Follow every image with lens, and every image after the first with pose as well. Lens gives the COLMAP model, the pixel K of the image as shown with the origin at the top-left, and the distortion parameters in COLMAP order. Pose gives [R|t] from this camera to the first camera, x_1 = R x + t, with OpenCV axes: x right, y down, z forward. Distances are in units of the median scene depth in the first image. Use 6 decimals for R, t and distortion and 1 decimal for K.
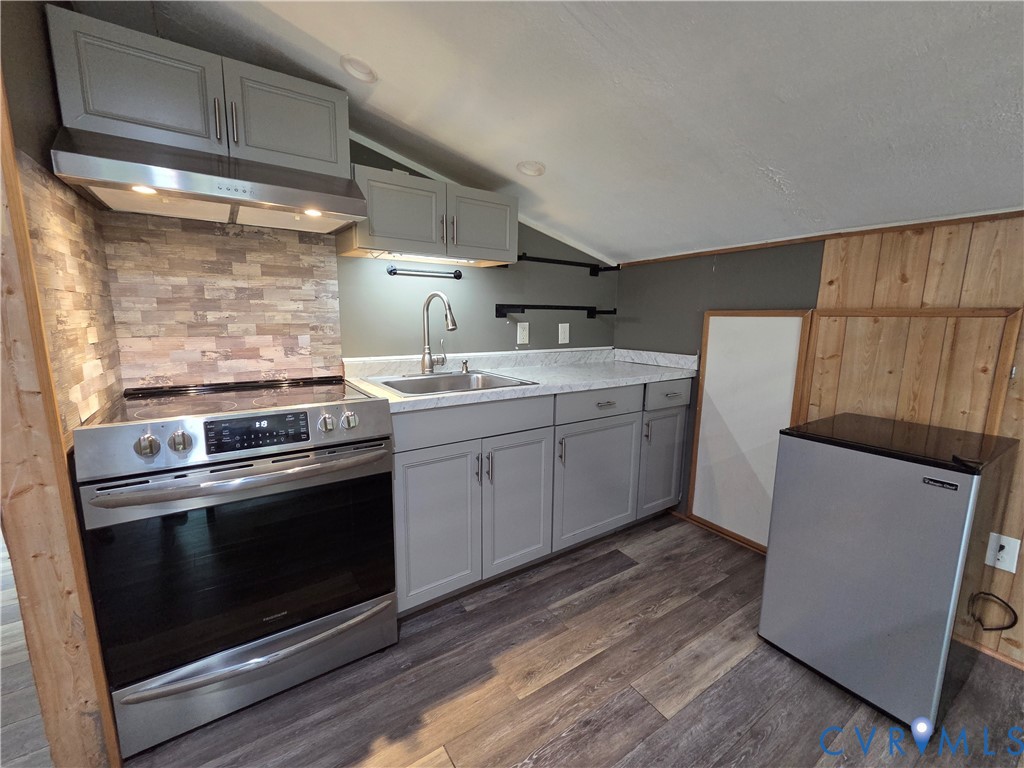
lens RADIAL K [[421.1, 0, 508.6], [0, 421.1, 384.5], [0, 0, 1]] dist [-0.000446, 0.000453]
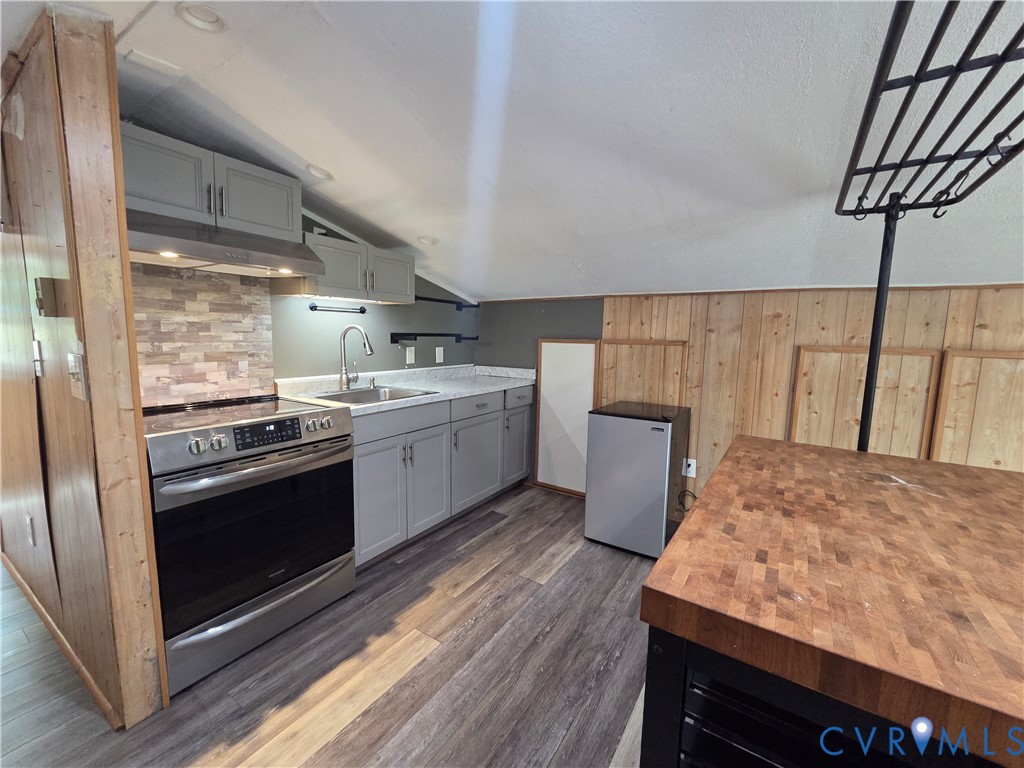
lens RADIAL K [[421.1, 0, 504.5], [0, 421.1, 387.6], [0, 0, 1]] dist [-0.000446, 0.000453]
pose [[0.922263, -0.042804, 0.384185, -0.295728], [0.054521, 0.998319, -0.019653, 0.023294], [-0.382698, 0.039072, 0.923047, -0.413733]]
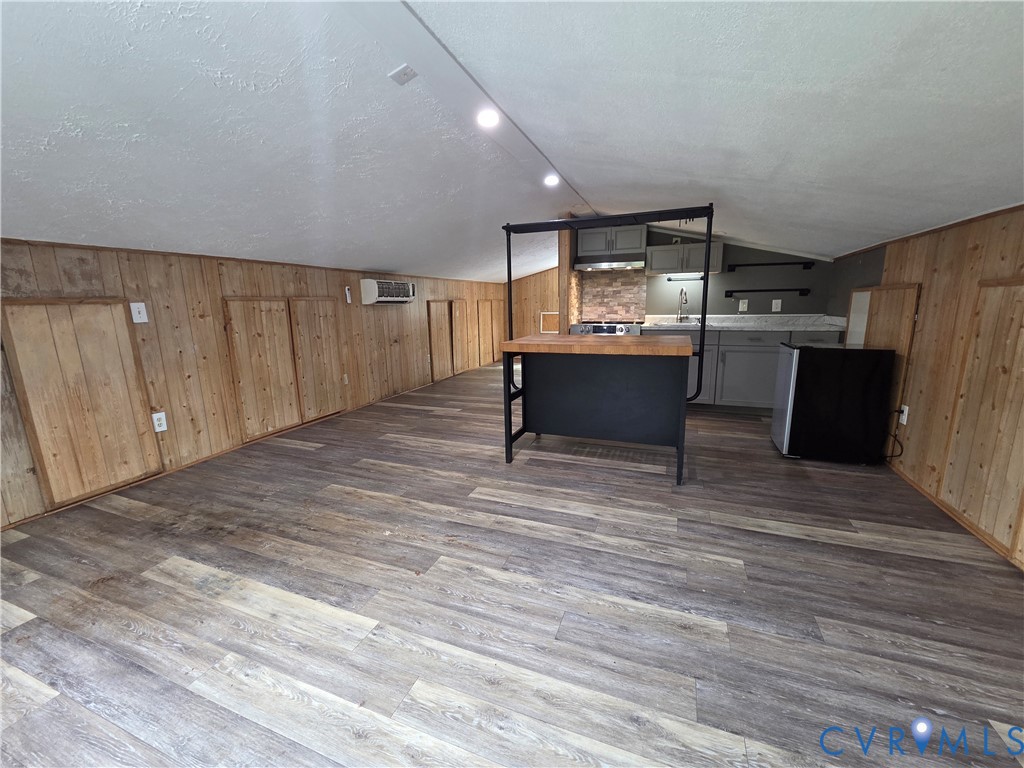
lens RADIAL K [[421.1, 0, 505.8], [0, 421.1, 386.8], [0, 0, 1]] dist [-0.000446, 0.000453]
pose [[0.561148, 0.138583, -0.816032, 1.532813], [-0.110708, 0.989592, 0.091929, 0.272438], [0.820278, 0.038756, 0.570650, -1.383587]]
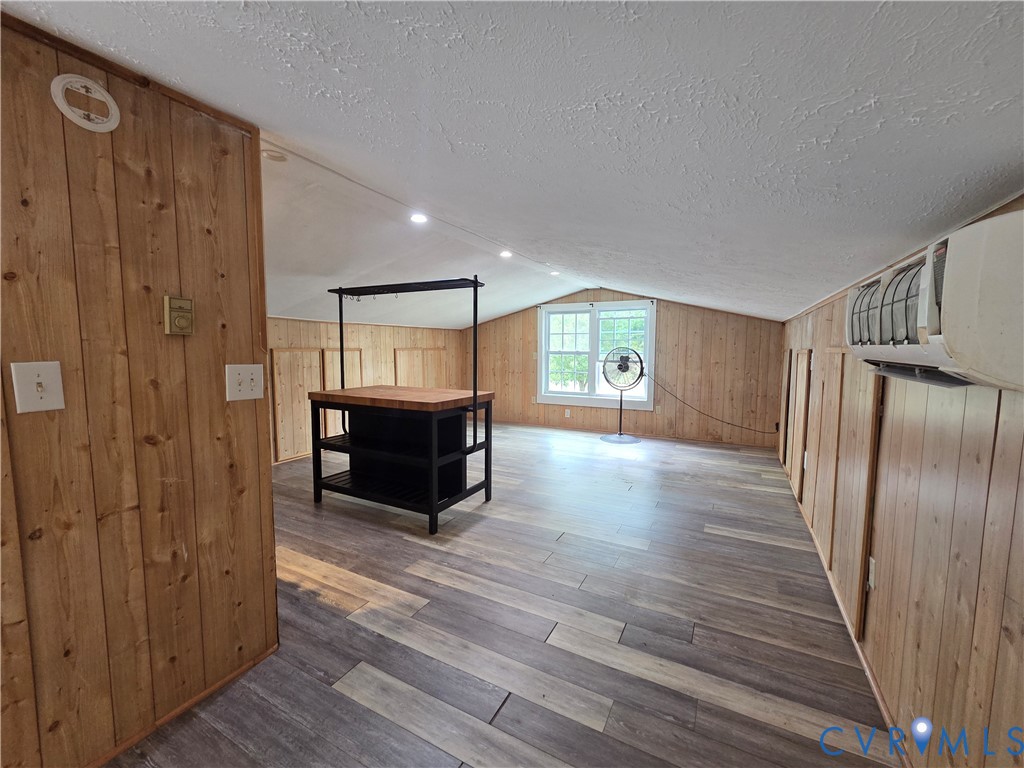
lens RADIAL K [[421.1, 0, 512.9], [0, 421.1, 381.9], [0, 0, 1]] dist [-0.000446, 0.000453]
pose [[-0.474156, -0.093335, 0.875480, -4.785608], [0.129552, 0.976145, 0.174231, -0.499163], [-0.870858, 0.196033, -0.450753, 2.090958]]
